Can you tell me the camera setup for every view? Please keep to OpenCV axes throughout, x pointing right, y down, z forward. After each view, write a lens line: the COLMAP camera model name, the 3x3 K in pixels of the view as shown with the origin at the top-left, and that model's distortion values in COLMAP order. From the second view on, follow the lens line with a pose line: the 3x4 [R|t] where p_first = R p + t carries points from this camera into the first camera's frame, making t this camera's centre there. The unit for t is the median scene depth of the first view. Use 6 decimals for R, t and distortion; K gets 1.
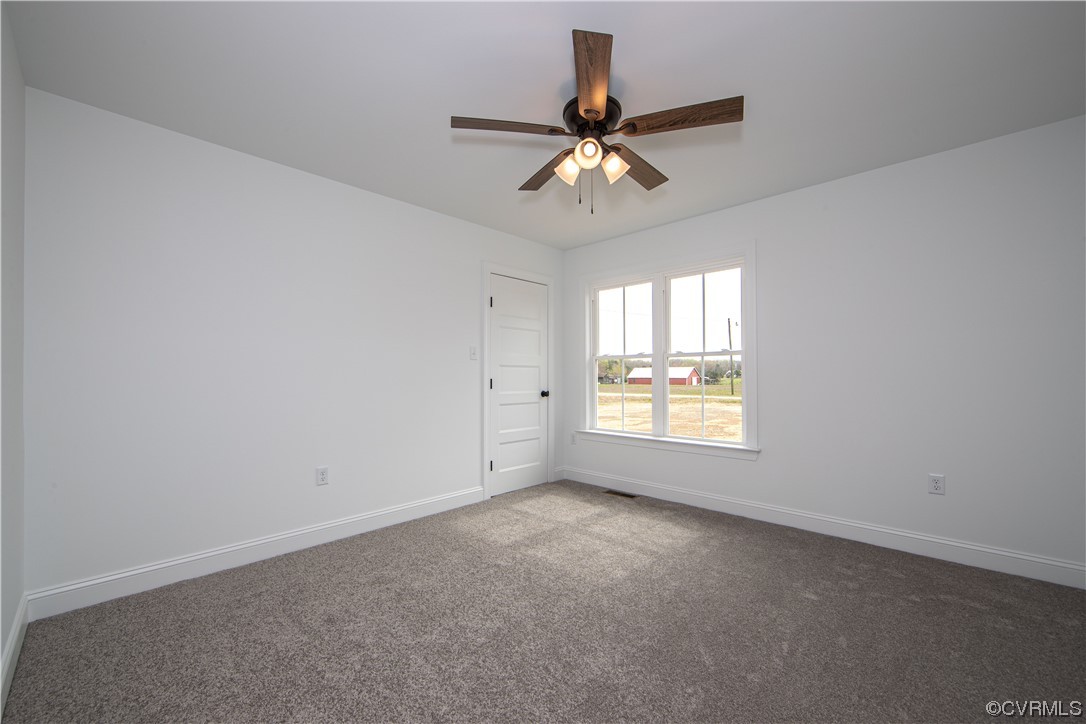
lens RADIAL K [[436.9, 0, 542.8], [0, 436.9, 367.4], [0, 0, 1]] dist [-0.014369, 0.002528]
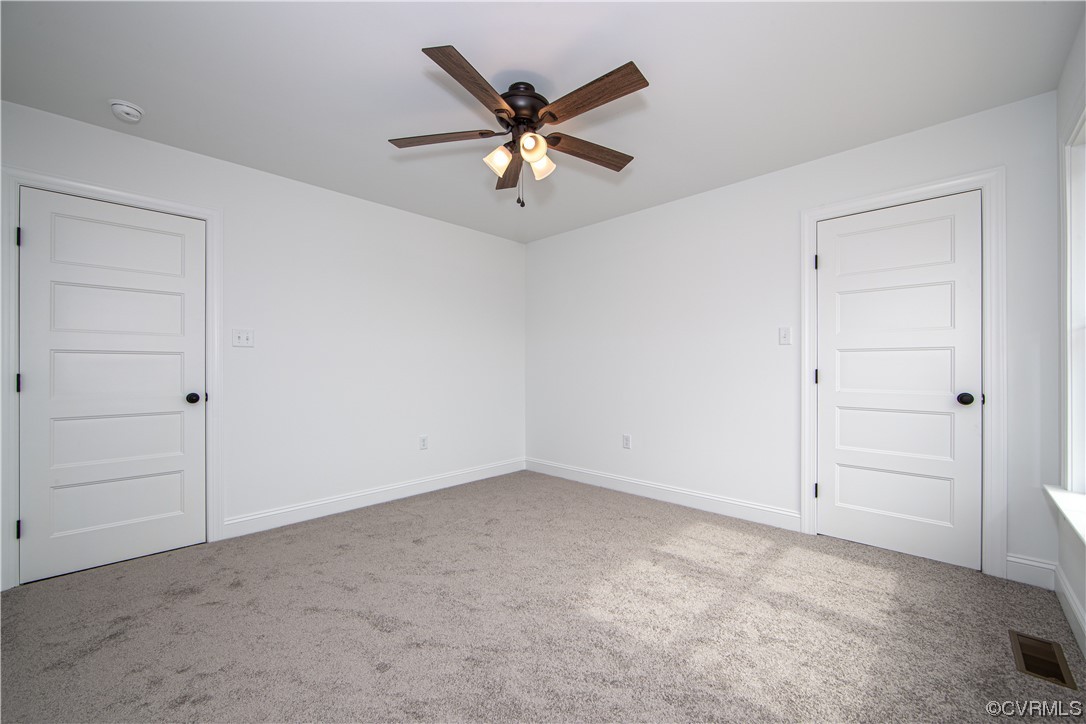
lens RADIAL K [[436.9, 0, 542.8], [0, 436.9, 367.4], [0, 0, 1]] dist [-0.014369, 0.002528]
pose [[-0.019106, 0.002149, -0.999815, 0.620303], [0.020145, 0.999796, 0.001764, 0.012935], [0.999614, -0.020108, -0.019146, 0.583525]]
